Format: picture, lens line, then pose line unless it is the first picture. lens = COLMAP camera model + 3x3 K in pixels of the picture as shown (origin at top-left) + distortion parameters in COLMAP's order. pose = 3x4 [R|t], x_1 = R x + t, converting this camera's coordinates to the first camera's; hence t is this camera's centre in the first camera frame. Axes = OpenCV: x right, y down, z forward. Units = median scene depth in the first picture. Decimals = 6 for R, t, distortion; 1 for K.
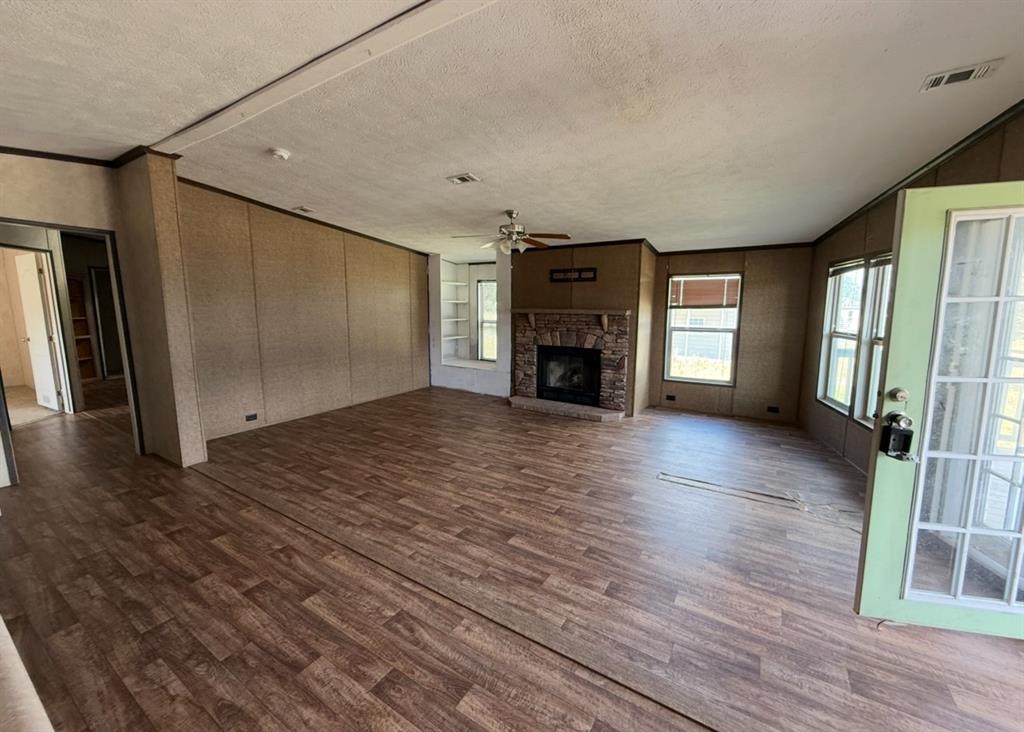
lens RADIAL K [[402.0, 0, 514.9], [0, 402.0, 357.8], [0, 0, 1]] dist [-0.027031, 0.000088]
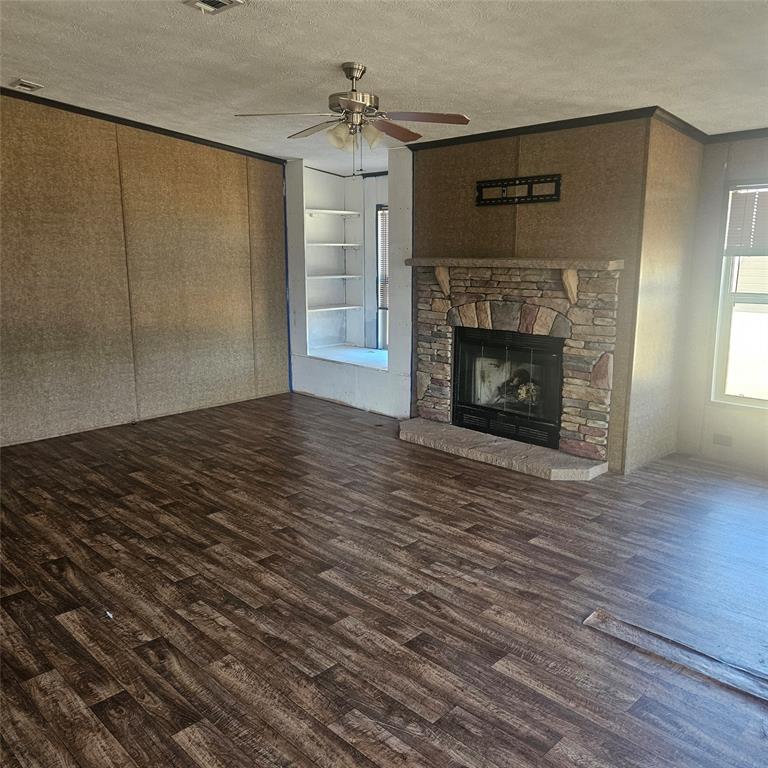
lens RADIAL K [[678.4, 0, 404.7], [0, 678.4, 361.7], [0, 0, 1]] dist [0.082035, -0.079203]
pose [[0.975579, 0.030768, -0.217482, 0.163223], [-0.023143, 0.999028, 0.037519, -0.014564], [0.218425, -0.031569, 0.975343, 0.091586]]
